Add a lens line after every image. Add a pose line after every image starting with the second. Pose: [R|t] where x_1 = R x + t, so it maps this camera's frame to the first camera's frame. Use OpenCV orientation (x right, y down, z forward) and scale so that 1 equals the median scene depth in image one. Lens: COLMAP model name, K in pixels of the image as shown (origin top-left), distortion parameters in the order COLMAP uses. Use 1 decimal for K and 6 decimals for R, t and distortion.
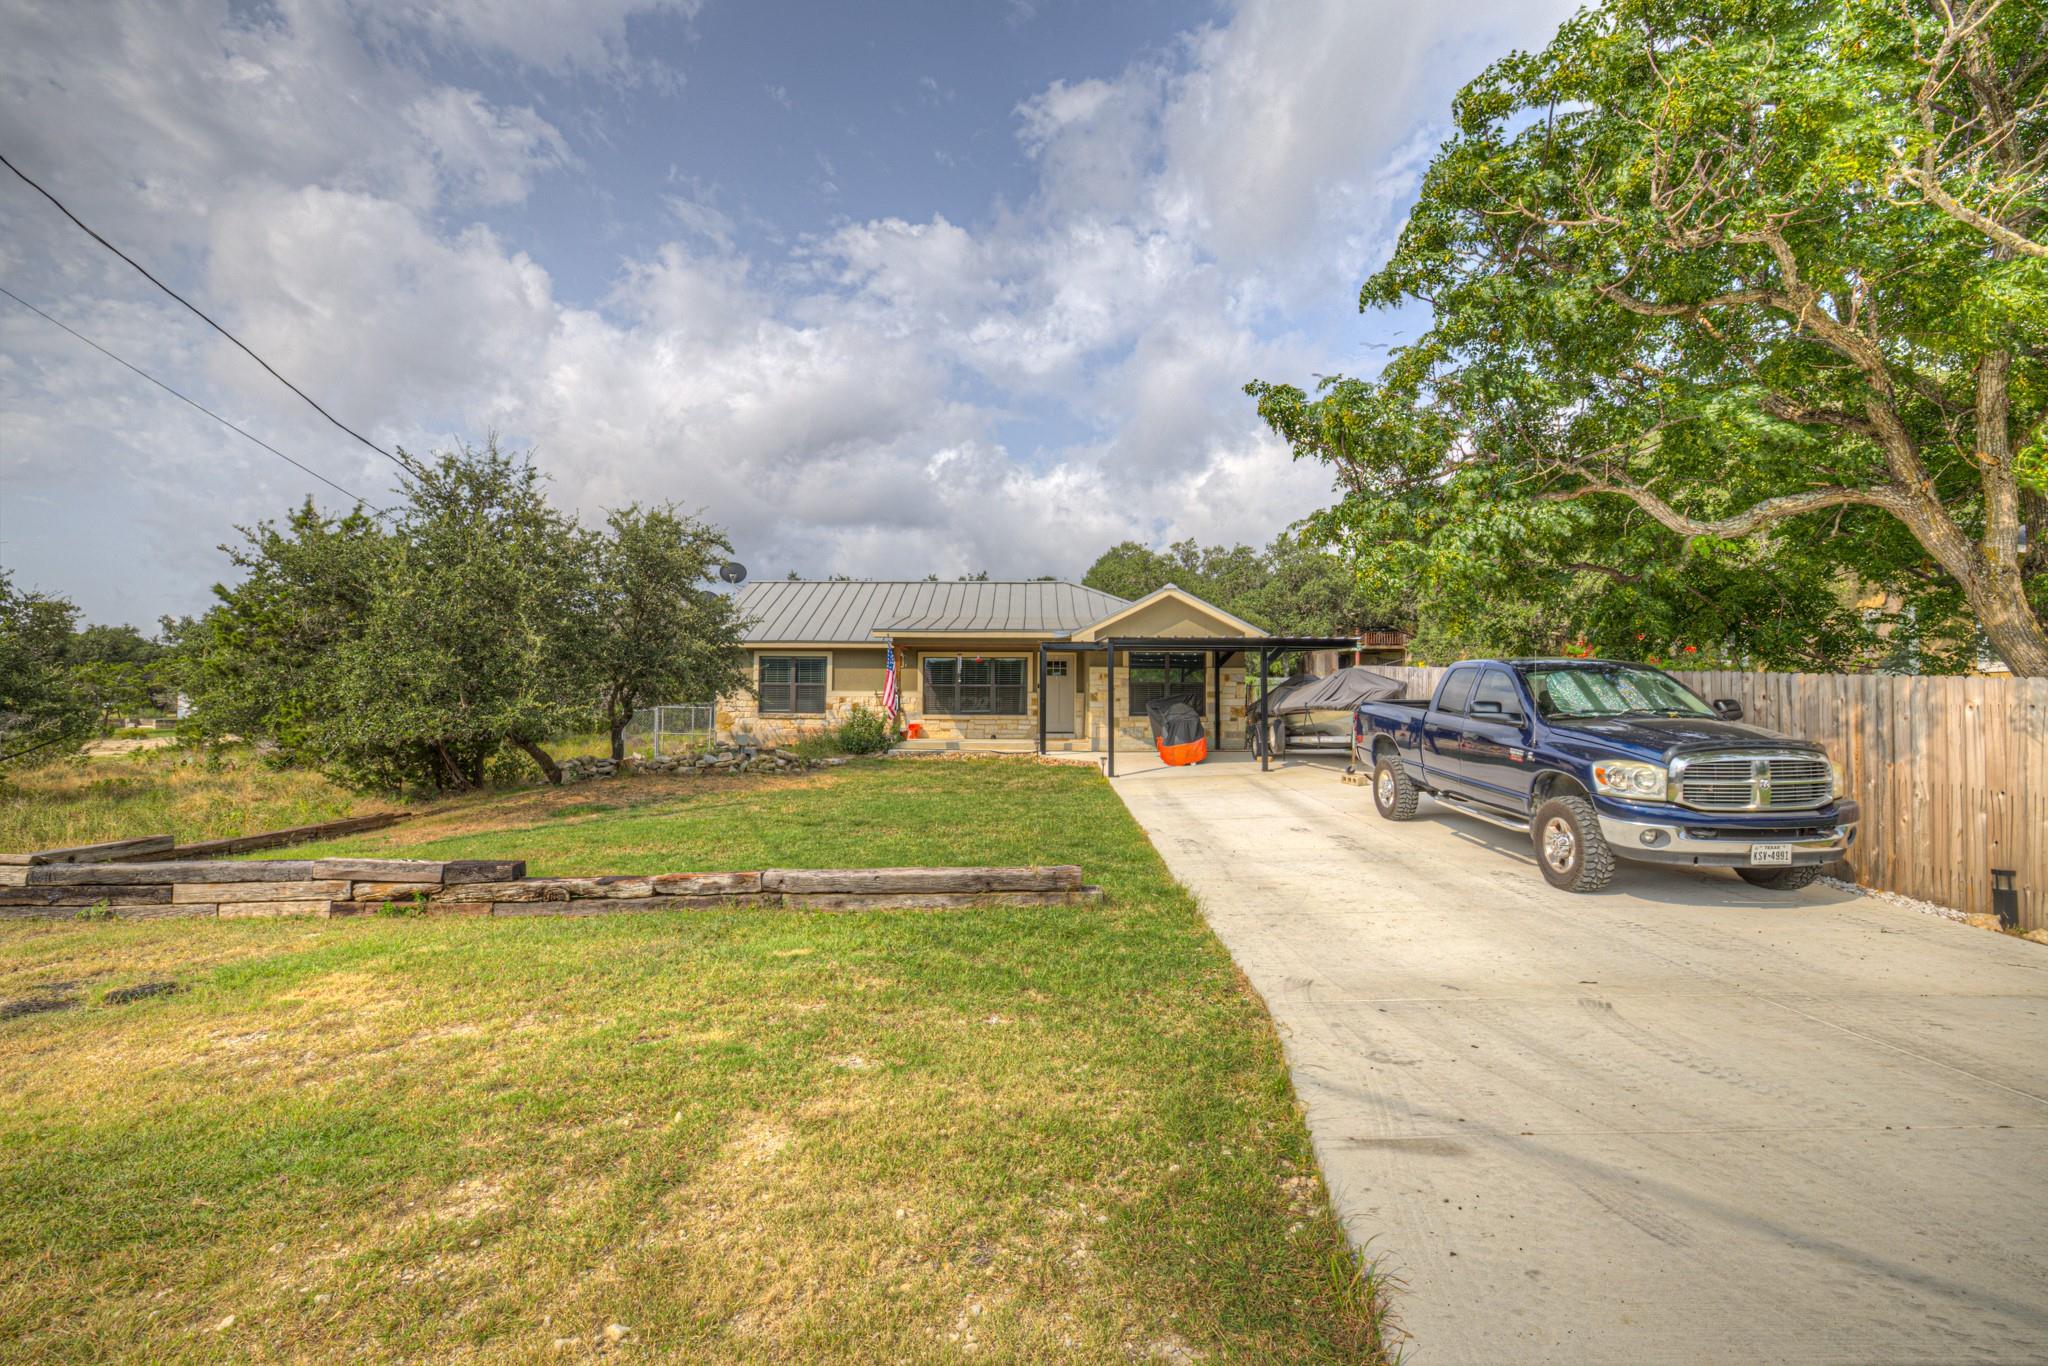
lens RADIAL K [[918.3, 0, 1024.0], [0, 918.3, 683.0], [0, 0, 1]] dist [-0.035795, 0.015904]
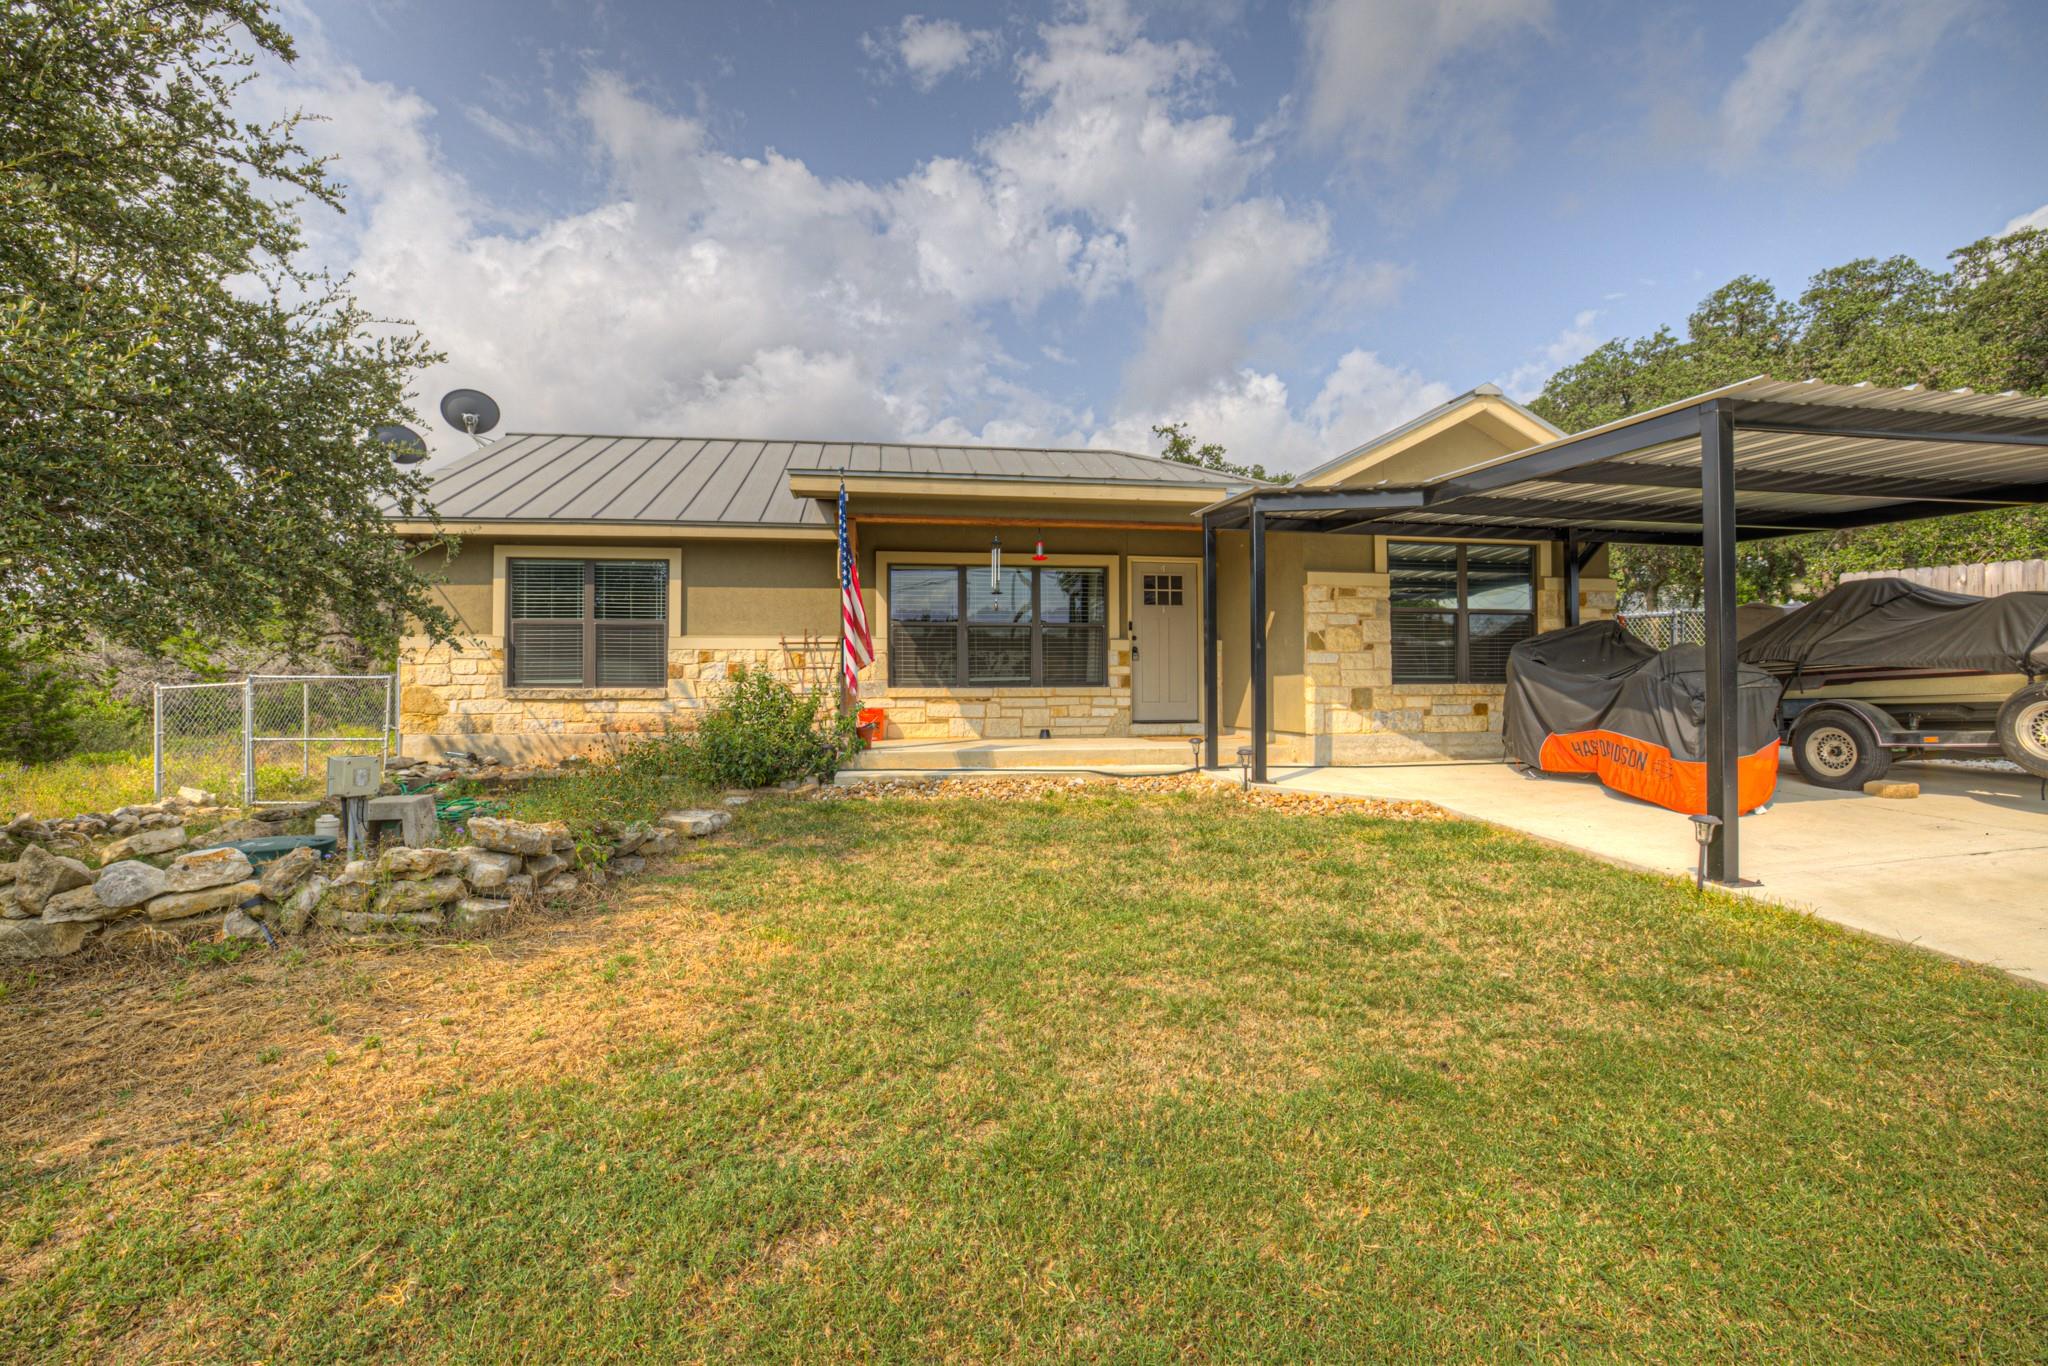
lens RADIAL K [[918.3, 0, 1024.0], [0, 918.3, 683.0], [0, 0, 1]] dist [-0.035795, 0.015904]
pose [[0.986788, -0.009442, 0.161741, -0.187858], [0.006056, 0.999752, 0.021411, 0.036137], [-0.161903, -0.020149, 0.986601, 0.857190]]
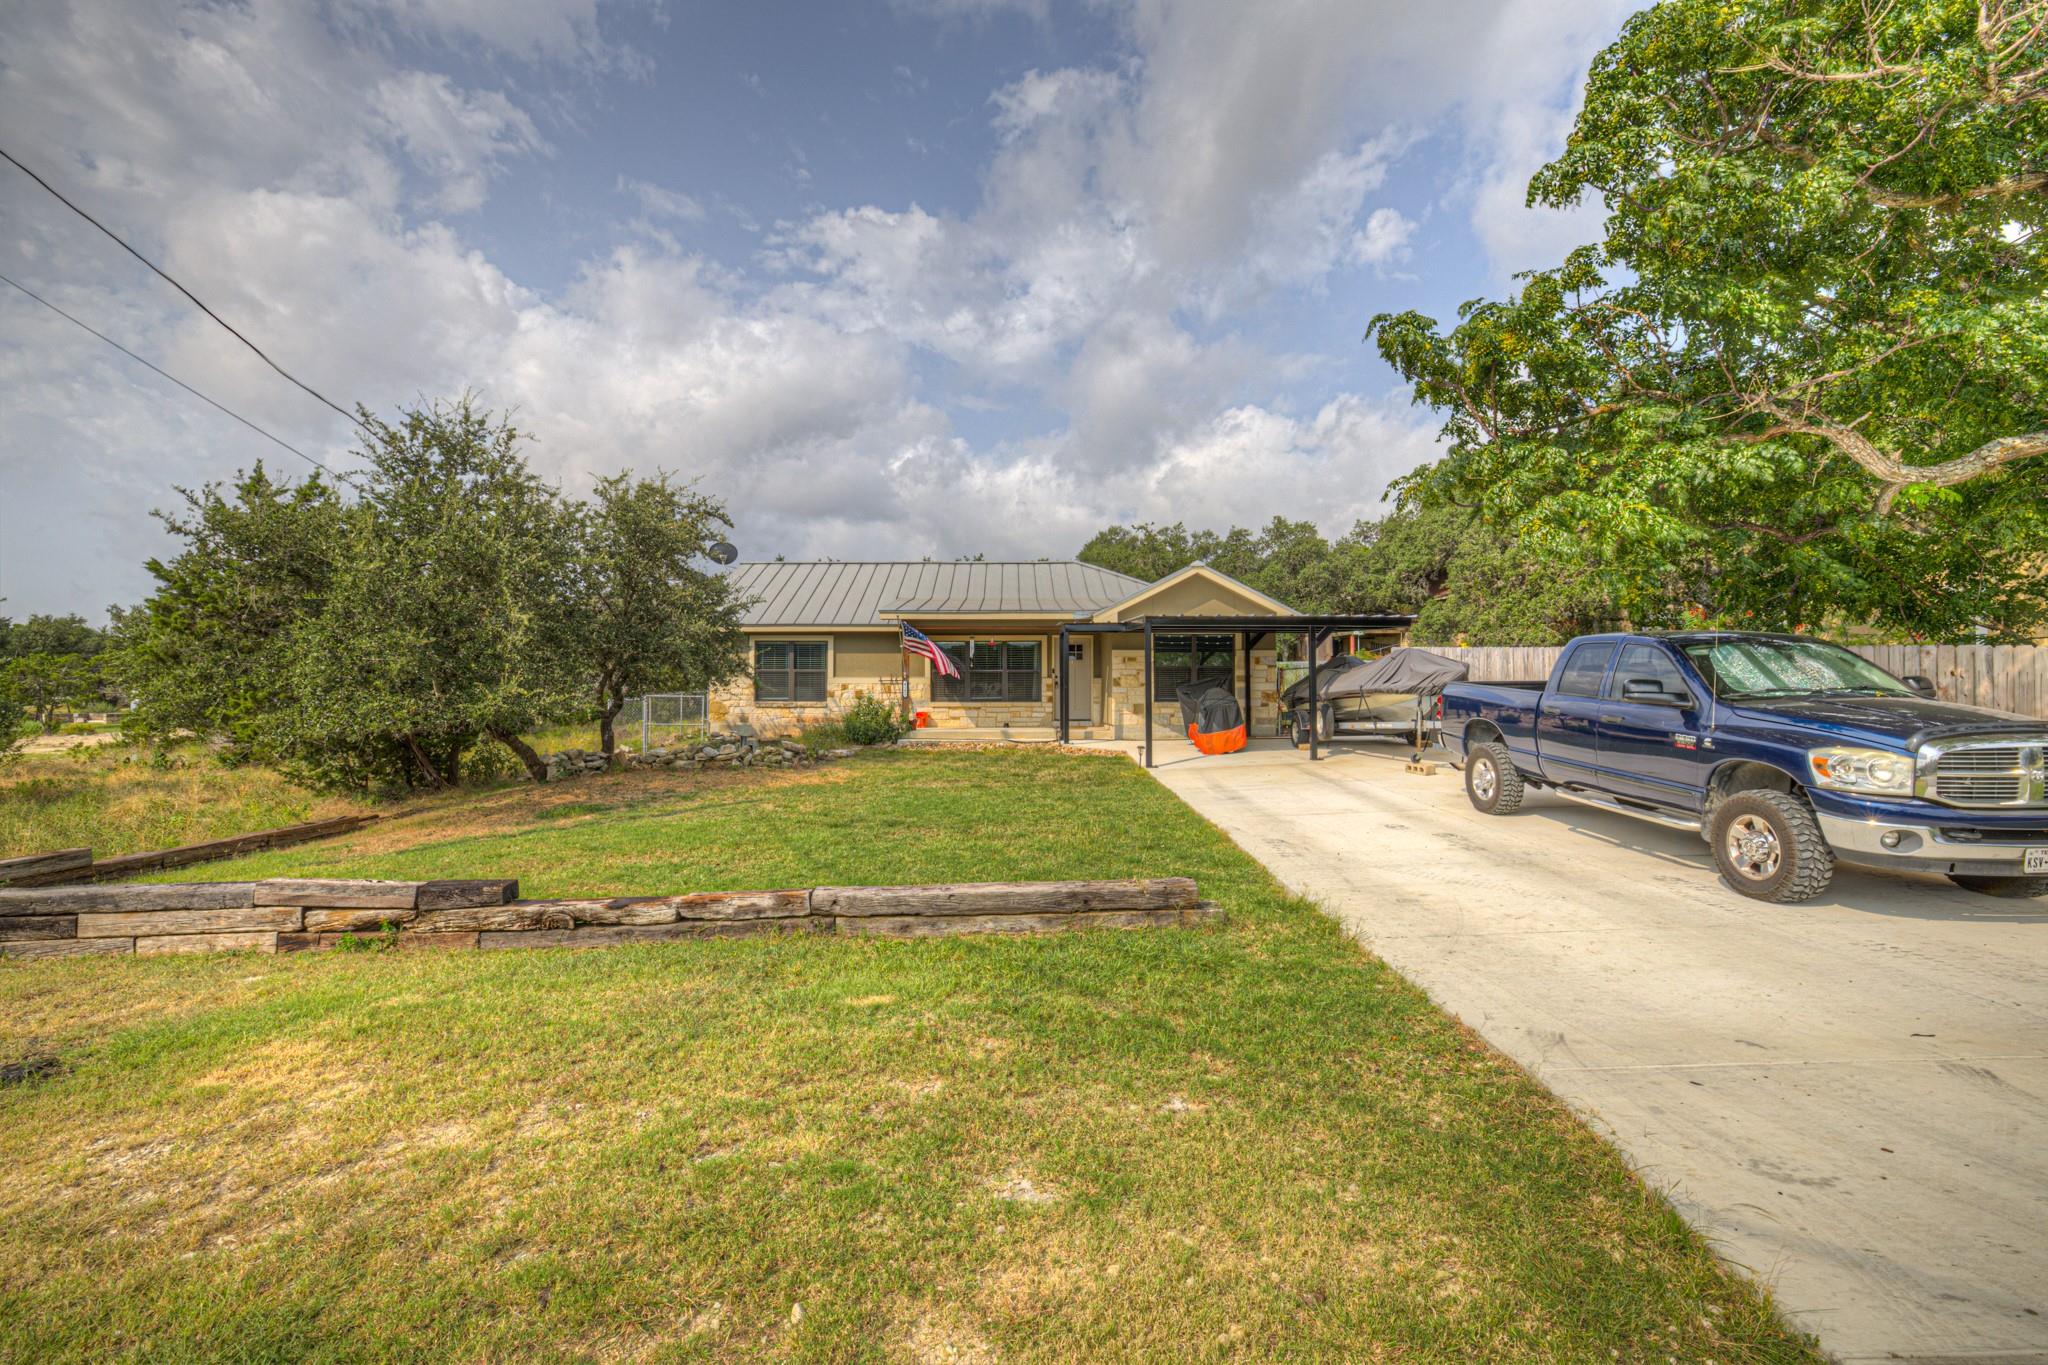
lens RADIAL K [[918.3, 0, 1024.0], [0, 918.3, 682.5], [0, 0, 1]] dist [-0.035795, 0.015904]
pose [[0.999689, -0.006124, 0.024188, -0.059687], [0.005828, 0.999908, 0.012274, 0.005337], [-0.024261, -0.012129, 0.999632, 0.092086]]
